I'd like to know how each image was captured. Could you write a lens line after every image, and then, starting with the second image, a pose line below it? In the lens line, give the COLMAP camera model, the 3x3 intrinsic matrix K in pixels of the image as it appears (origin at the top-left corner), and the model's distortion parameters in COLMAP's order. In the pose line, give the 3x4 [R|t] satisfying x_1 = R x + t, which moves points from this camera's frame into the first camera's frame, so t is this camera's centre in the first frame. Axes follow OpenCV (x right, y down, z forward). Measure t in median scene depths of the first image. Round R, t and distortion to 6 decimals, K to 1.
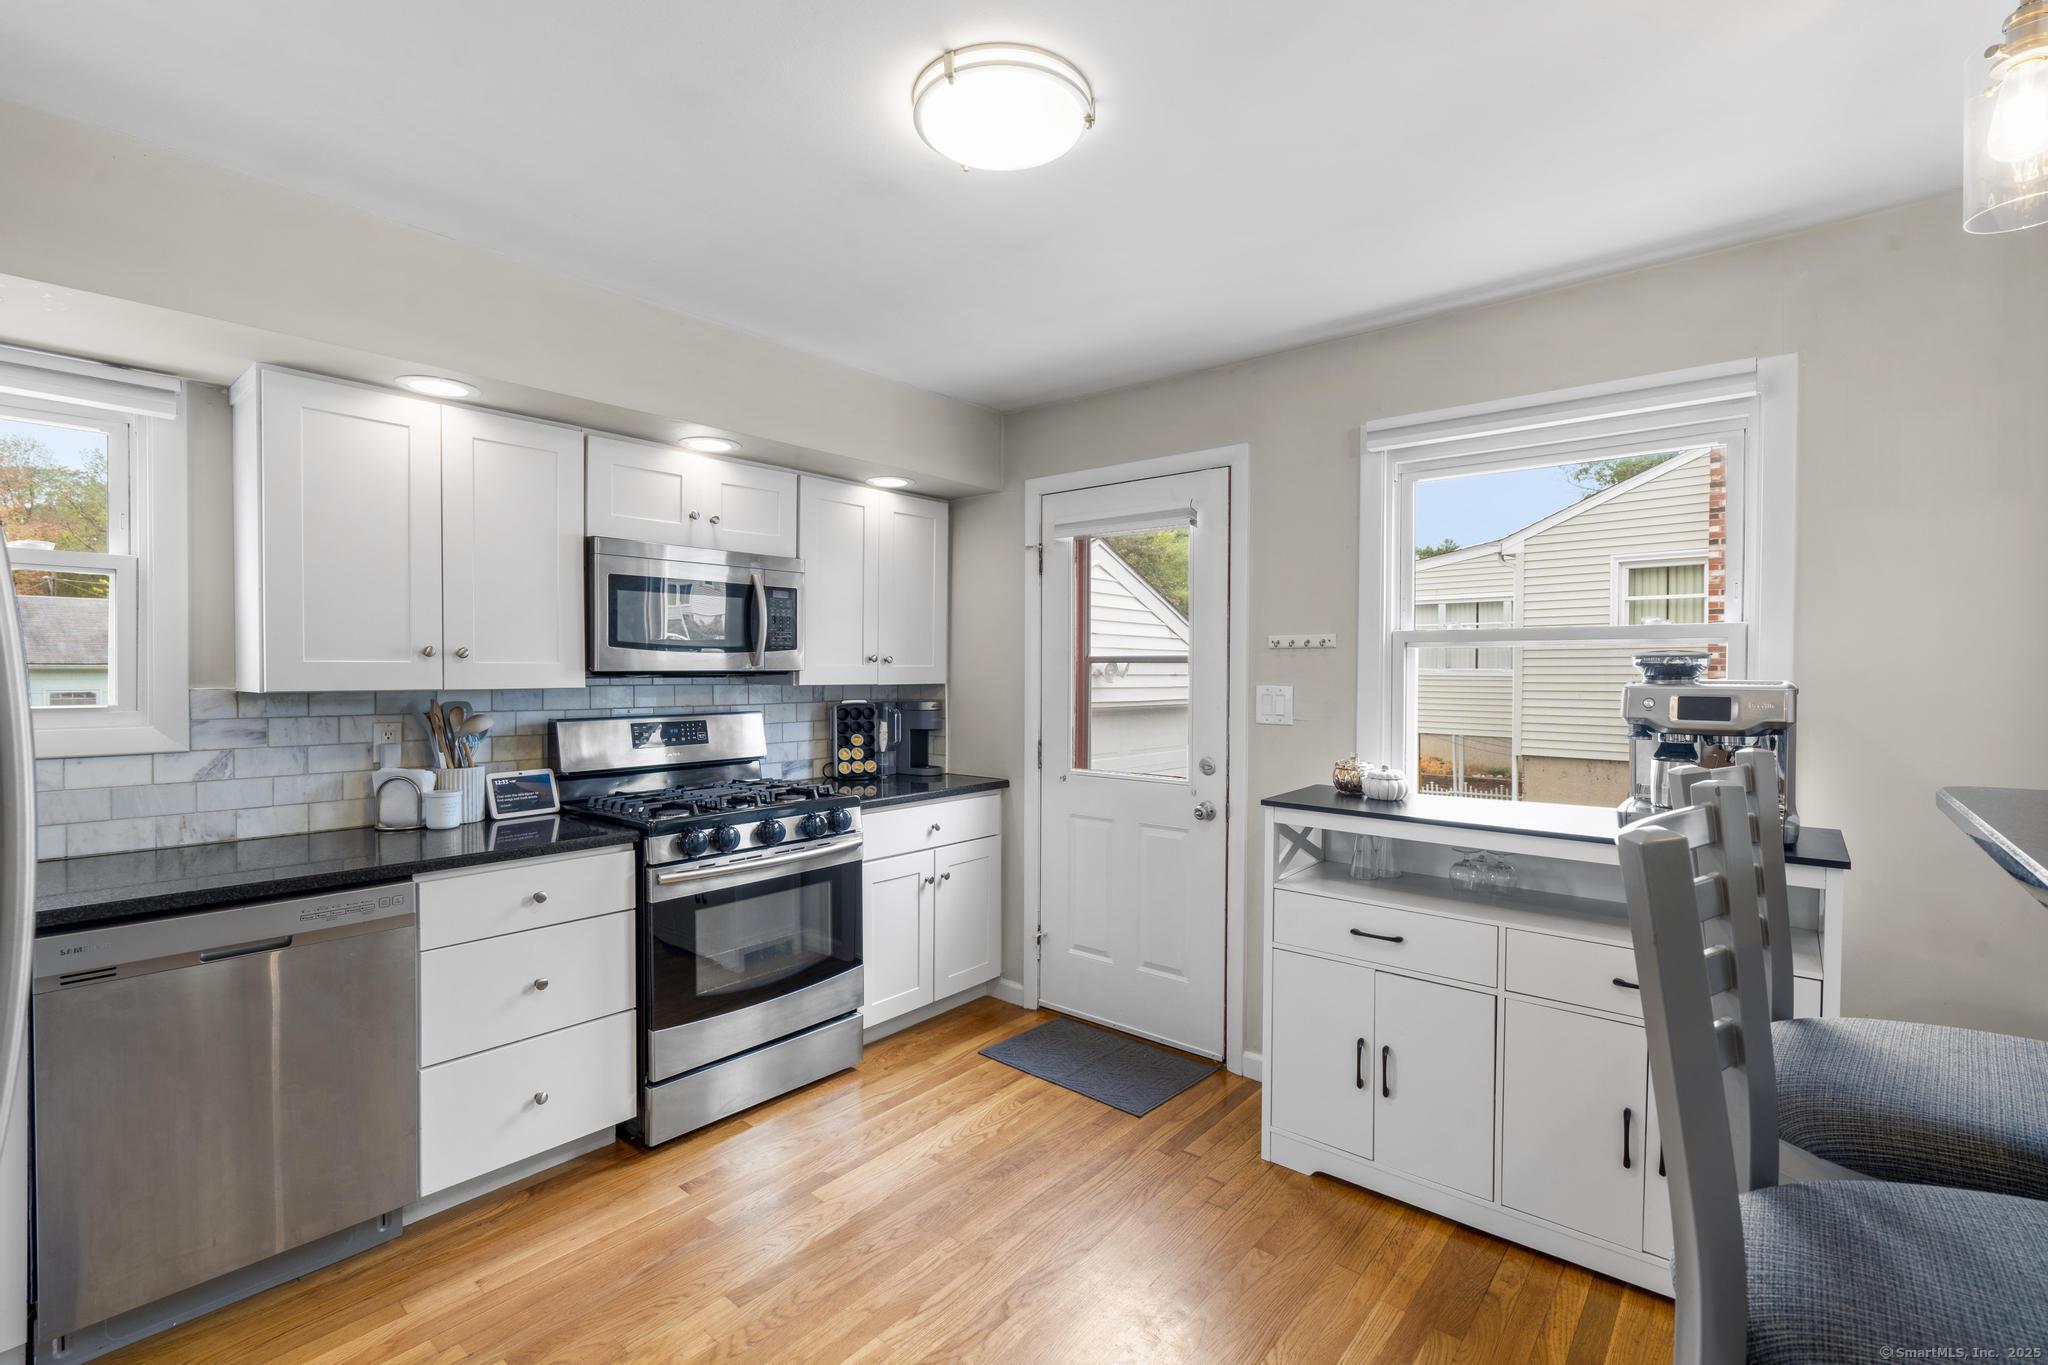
lens RADIAL K [[921.6, 0, 1016.5], [0, 921.6, 682.2], [0, 0, 1]] dist [-0.005108, 0.002351]
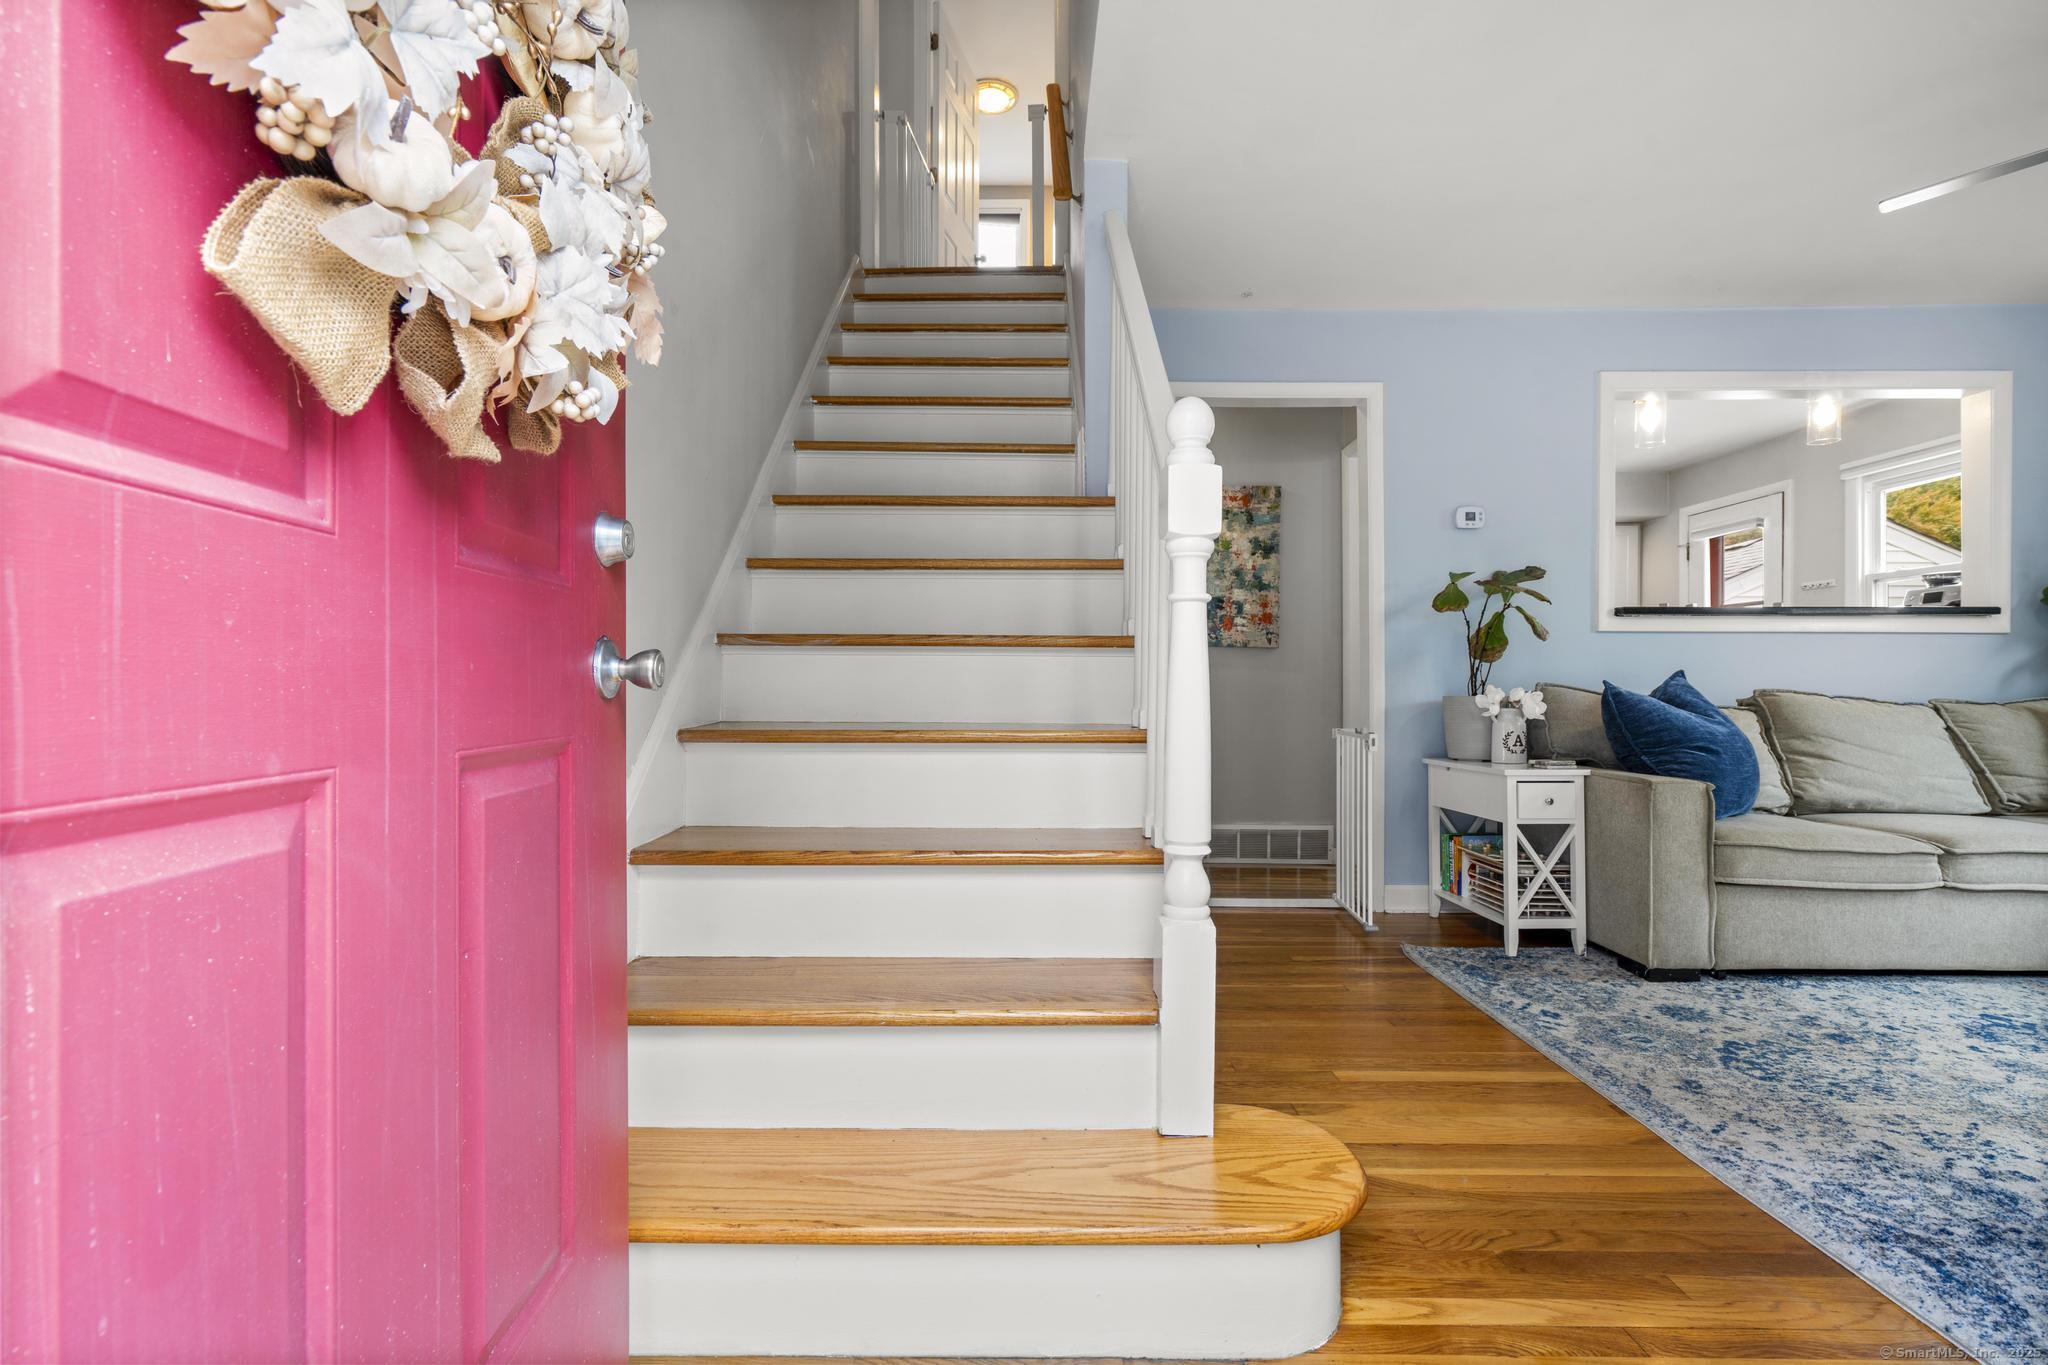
lens RADIAL K [[921.6, 0, 1015.8], [0, 921.6, 681.4], [0, 0, 1]] dist [-0.005108, 0.002351]
pose [[0.632815, -0.003136, -0.774296, 0.760448], [-0.008618, 0.999901, -0.011093, 0.194324], [0.774255, 0.013693, 0.632726, -1.481095]]
